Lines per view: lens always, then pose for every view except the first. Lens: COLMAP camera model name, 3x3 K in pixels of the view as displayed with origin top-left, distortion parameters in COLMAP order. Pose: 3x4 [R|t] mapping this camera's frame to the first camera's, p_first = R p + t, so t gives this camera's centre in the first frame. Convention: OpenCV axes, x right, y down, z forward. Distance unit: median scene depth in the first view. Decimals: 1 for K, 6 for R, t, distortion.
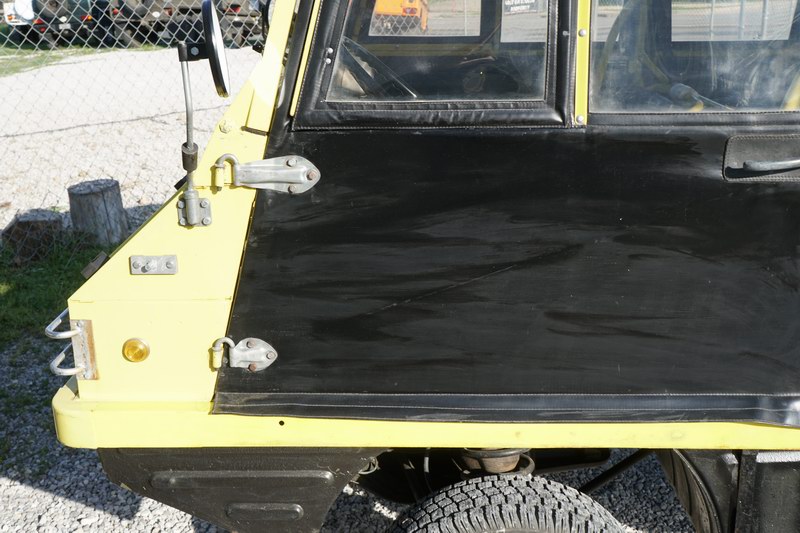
lens RADIAL K [[882.2, 0, 400.0], [0, 882.2, 266.5], [0, 0, 1]] dist [0.004424, 0.036965]
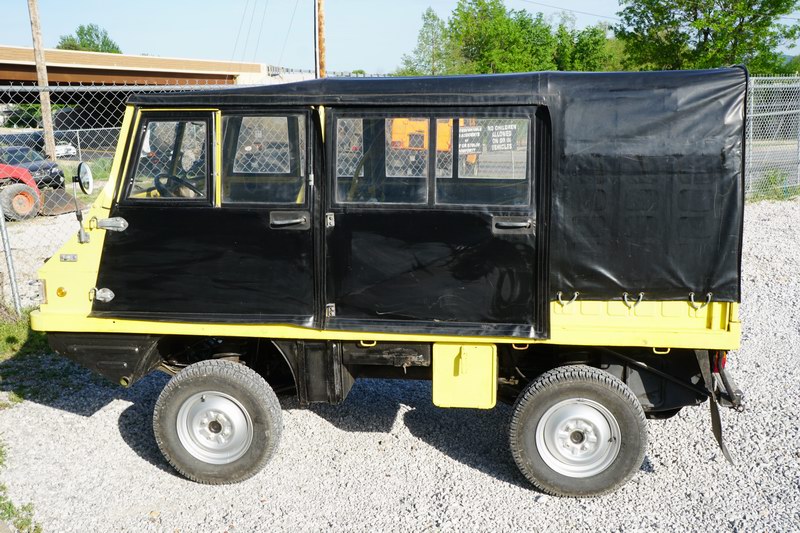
lens RADIAL K [[854.0, 0, 400.0], [0, 854.0, 266.5], [0, 0, 1]] dist [-0.002512, 0.005726]
pose [[0.994407, 0.022623, -0.103167, 0.969256], [-0.036796, 0.989802, -0.137618, 0.338627], [0.099001, 0.140644, 0.985098, -1.413970]]
